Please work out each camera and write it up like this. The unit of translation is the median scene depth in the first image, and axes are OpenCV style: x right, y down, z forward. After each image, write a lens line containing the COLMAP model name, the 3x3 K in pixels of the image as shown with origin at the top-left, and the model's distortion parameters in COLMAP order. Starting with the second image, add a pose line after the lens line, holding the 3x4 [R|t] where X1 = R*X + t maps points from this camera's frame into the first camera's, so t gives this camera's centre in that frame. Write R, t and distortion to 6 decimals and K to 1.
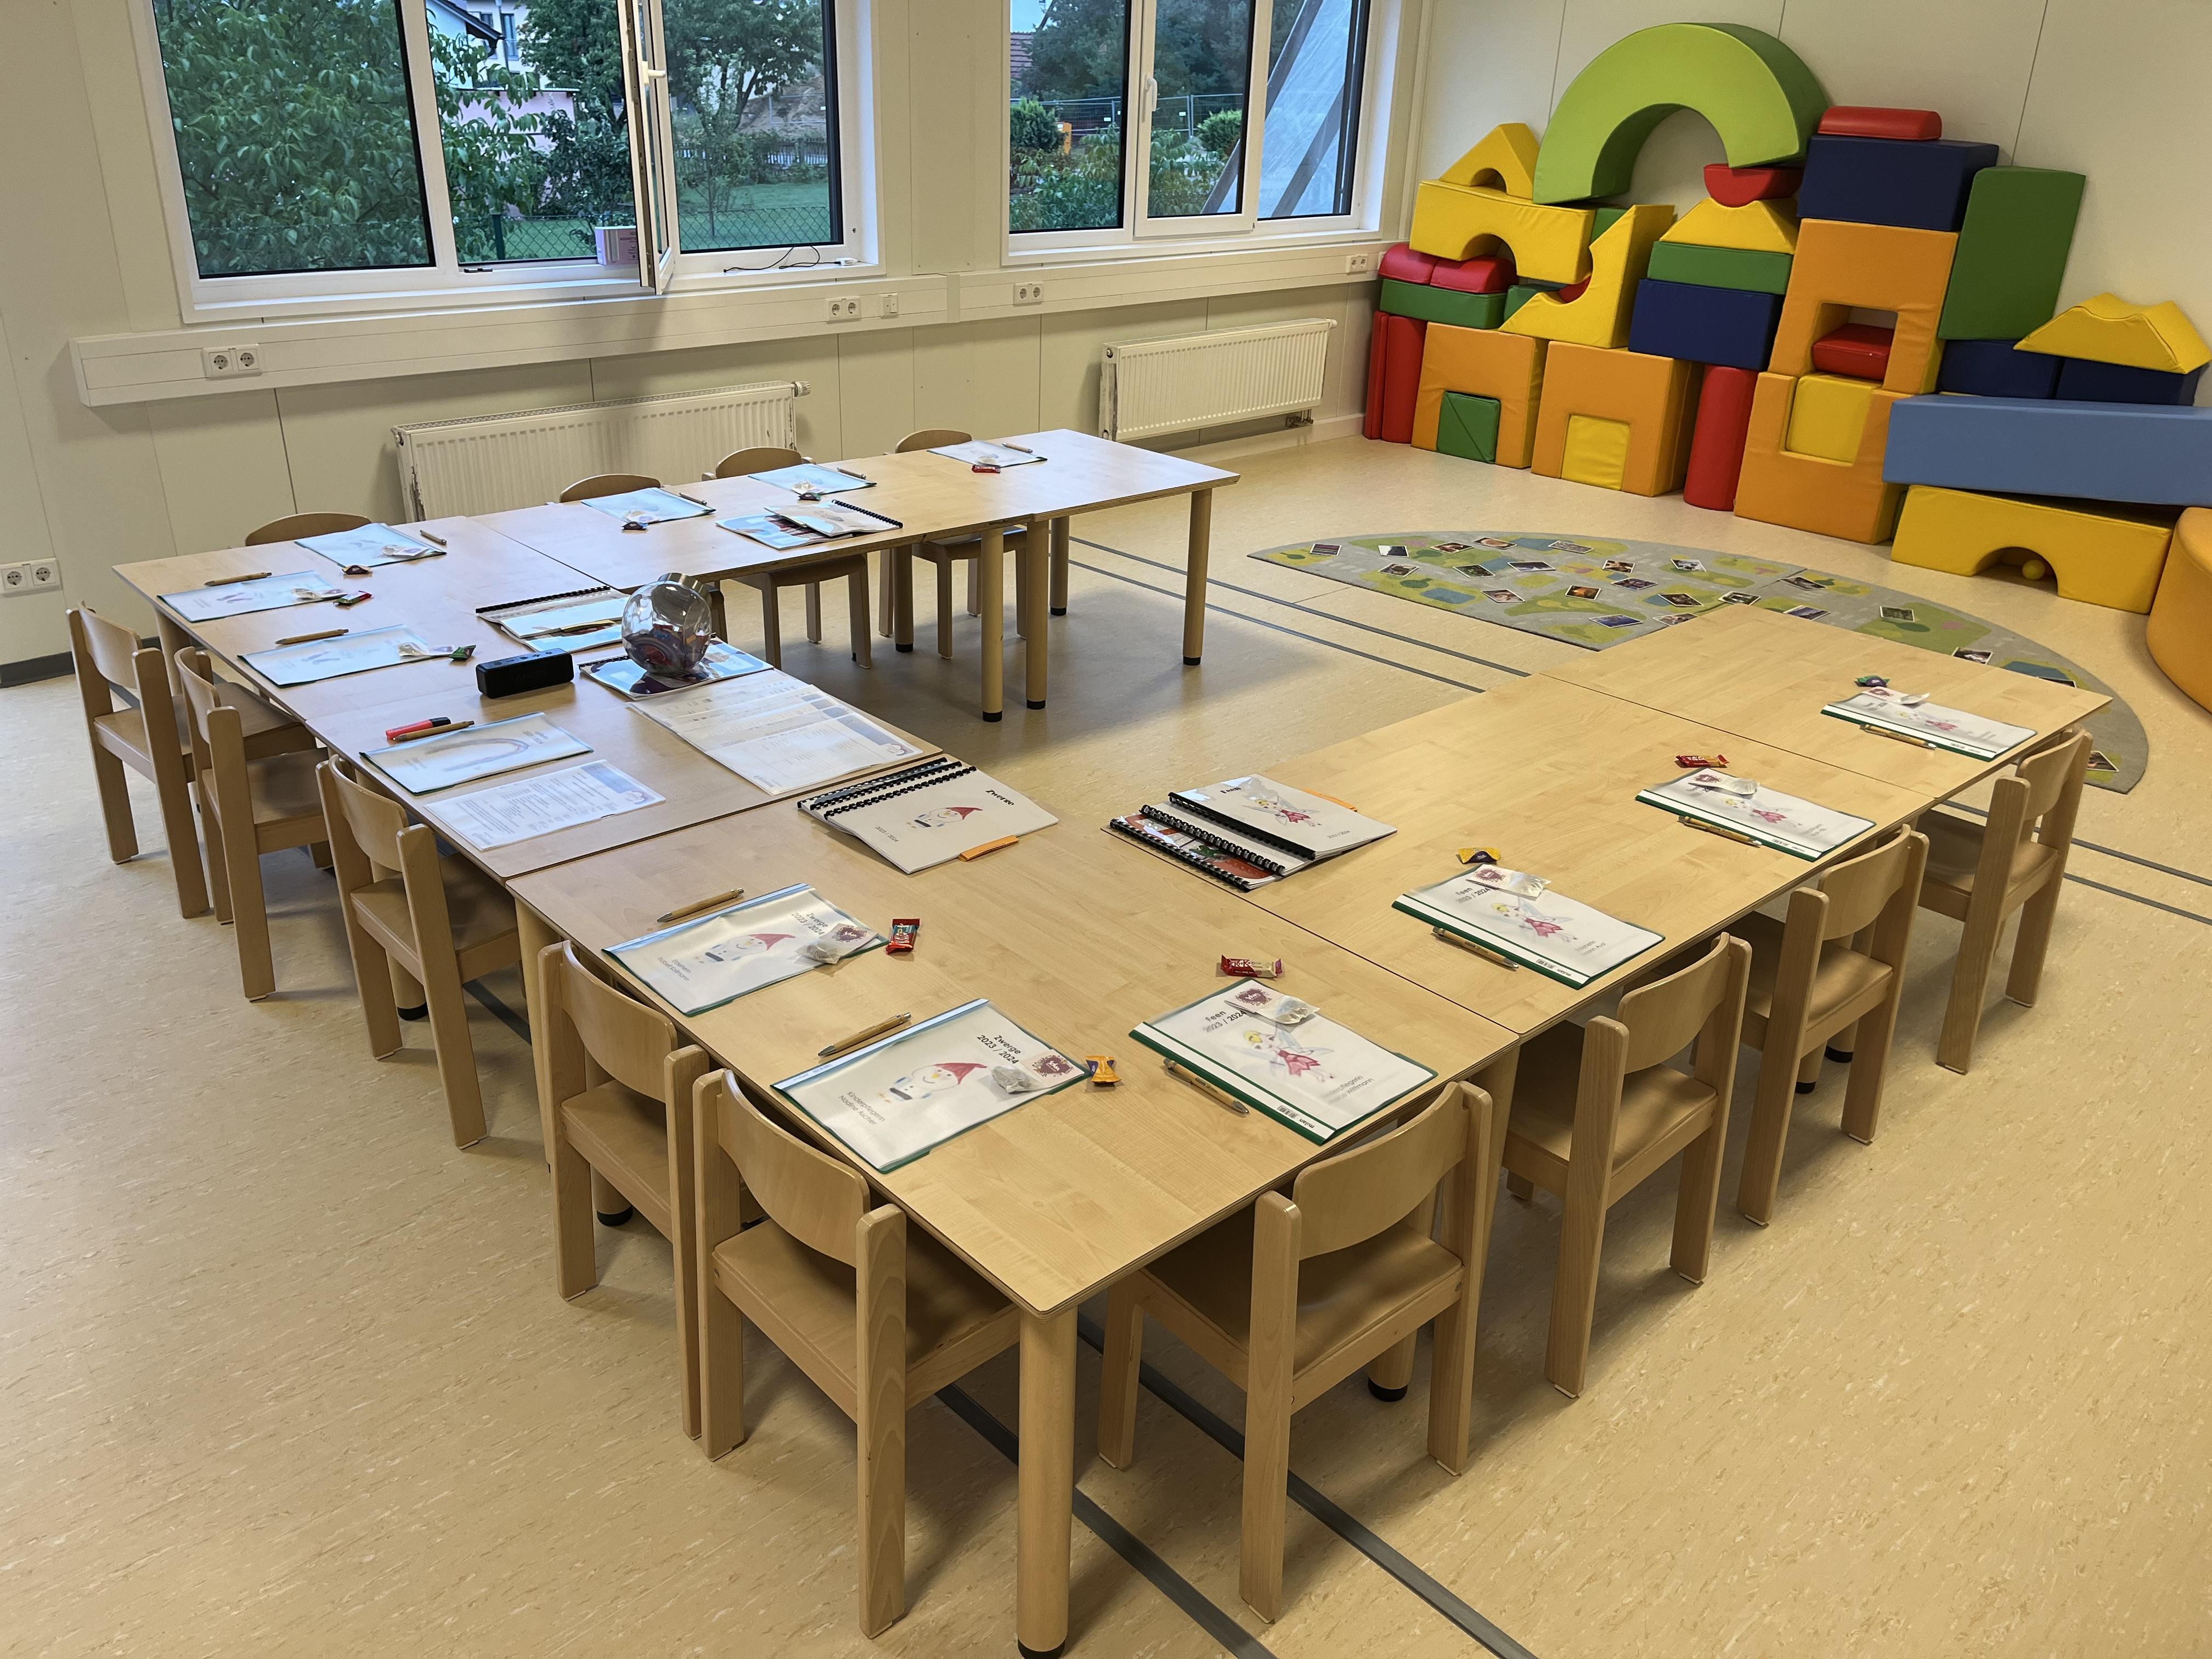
lens RADIAL K [[1680.3, 0, 1106.0], [0, 1680.3, 829.5], [0, 0, 1]] dist [0.083431, -0.116000]
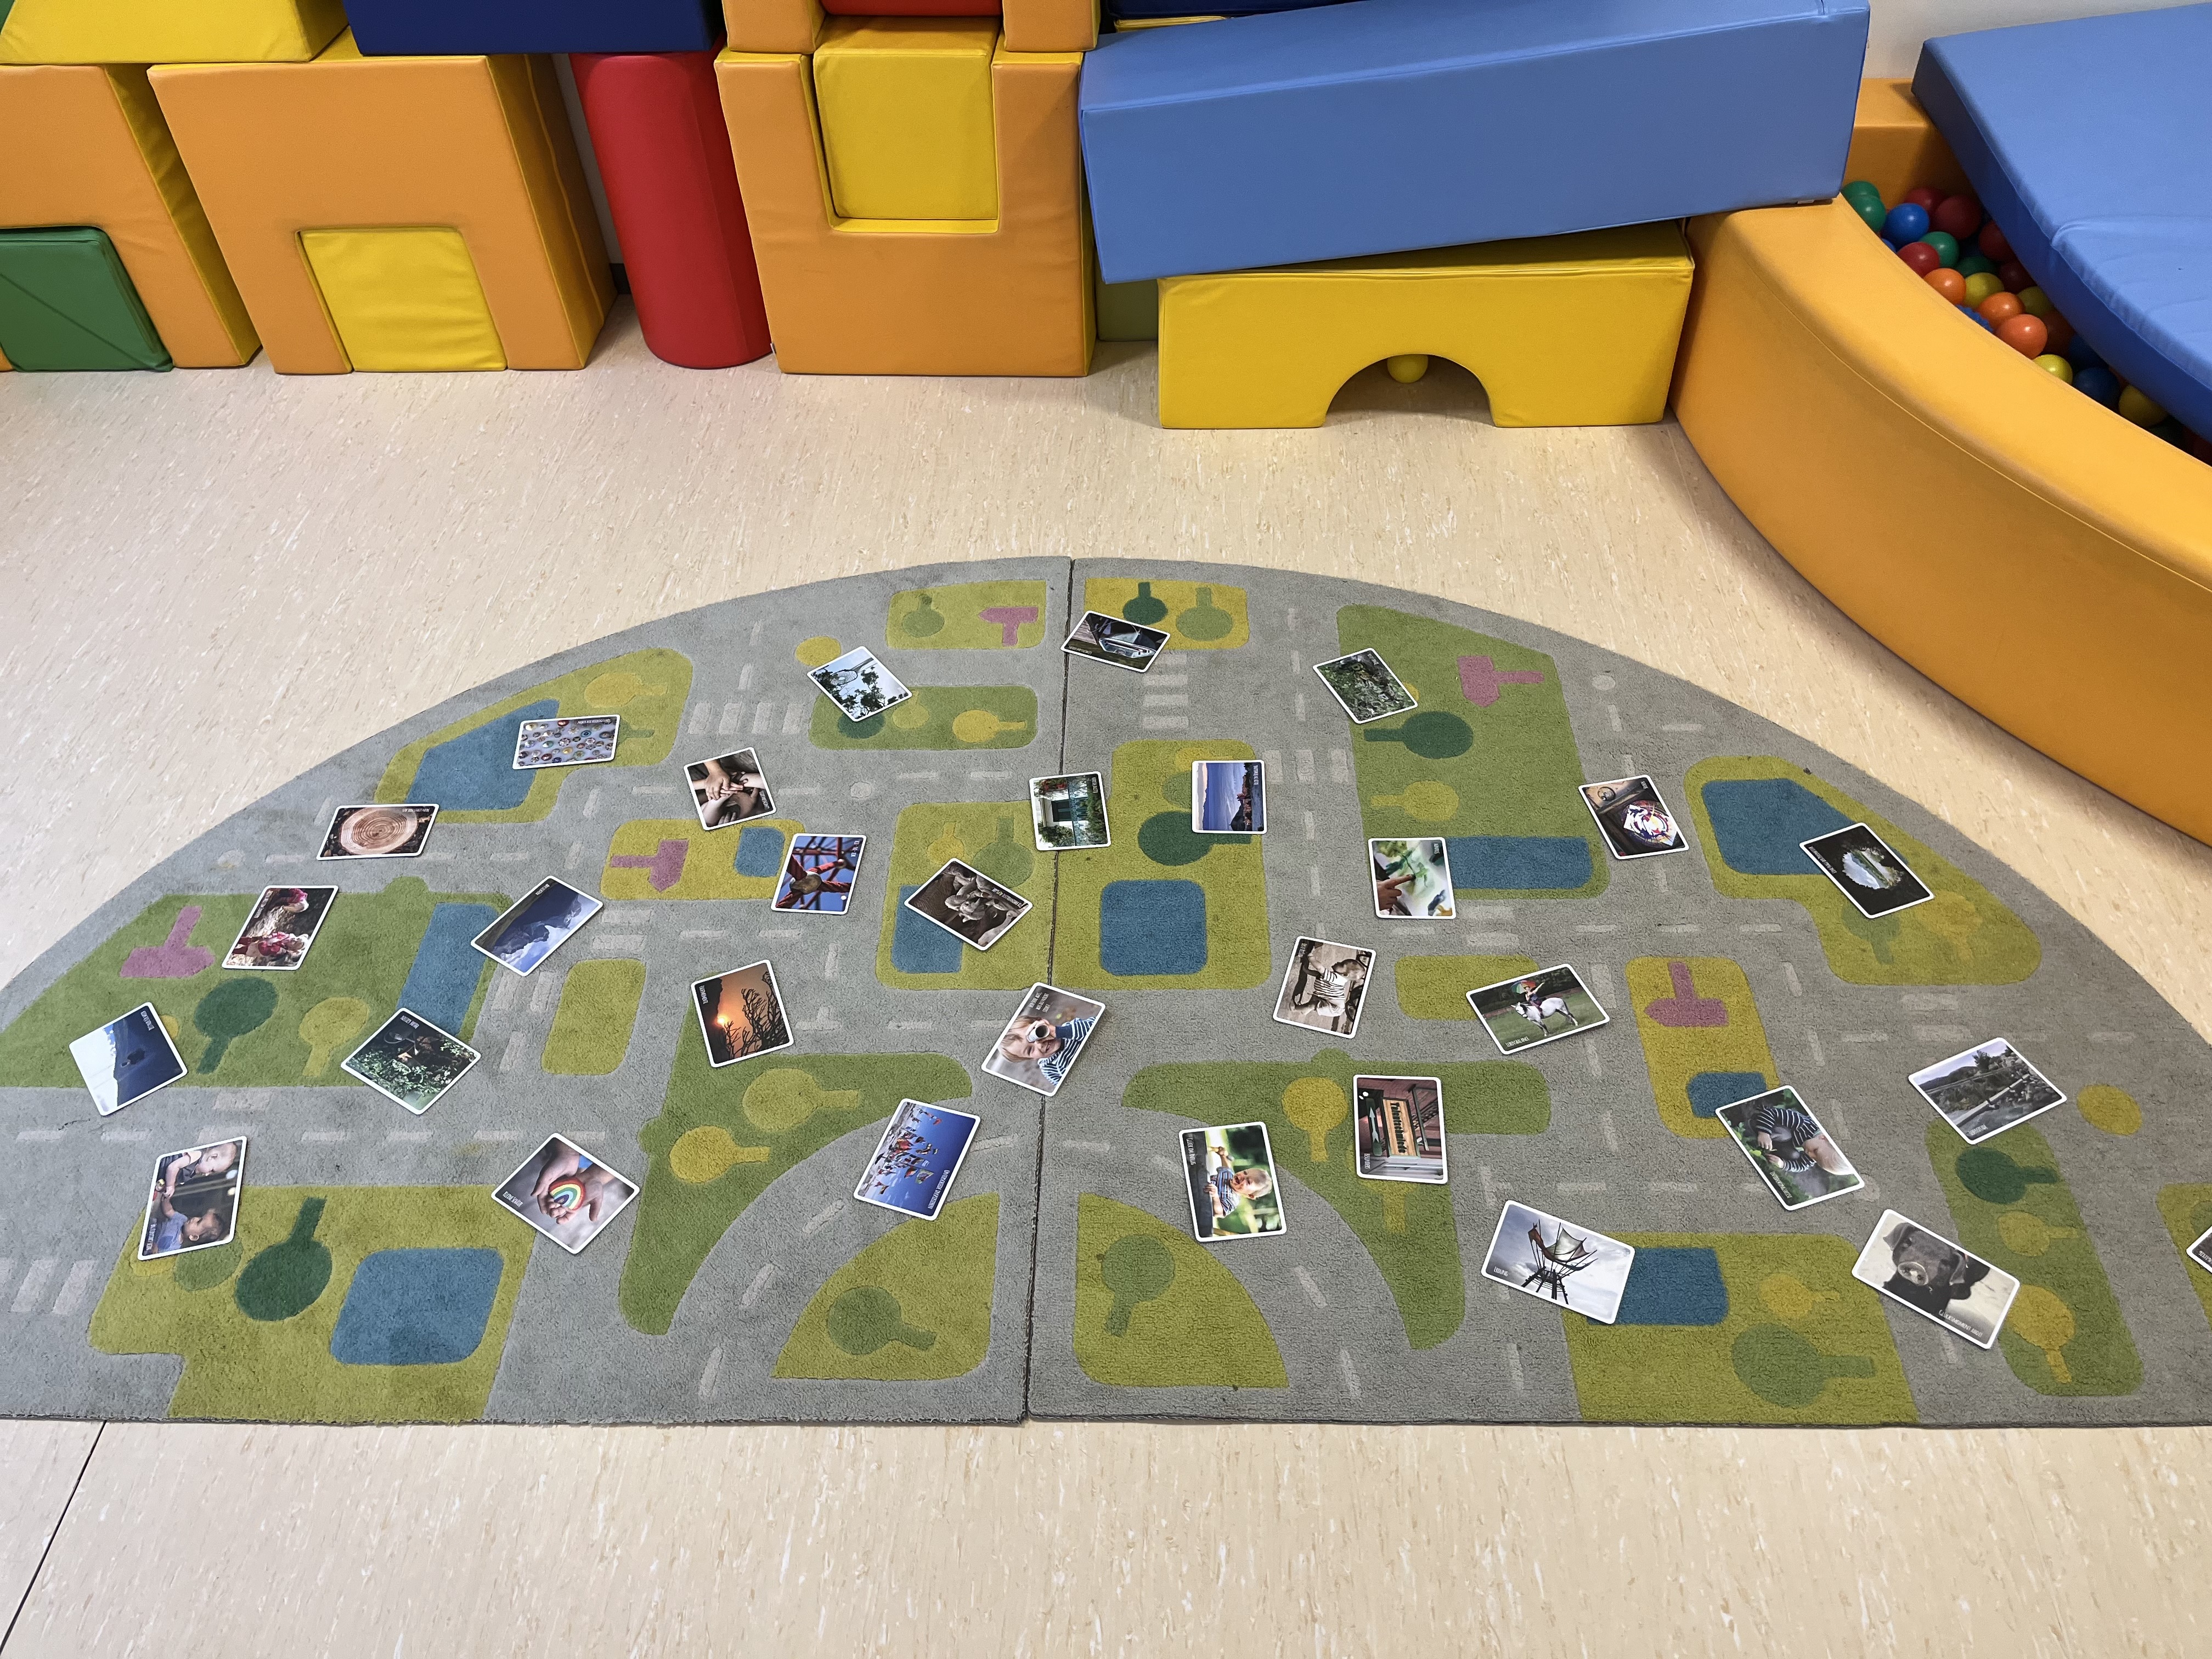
lens RADIAL K [[1680.3, 0, 1106.0], [0, 1680.3, 829.5], [0, 0, 1]] dist [0.083431, -0.116000]
pose [[0.726788, -0.530527, 0.436258, 0.181798], [0.336266, 0.828652, 0.447506, -0.278050], [-0.598919, -0.178543, 0.780652, 0.612226]]
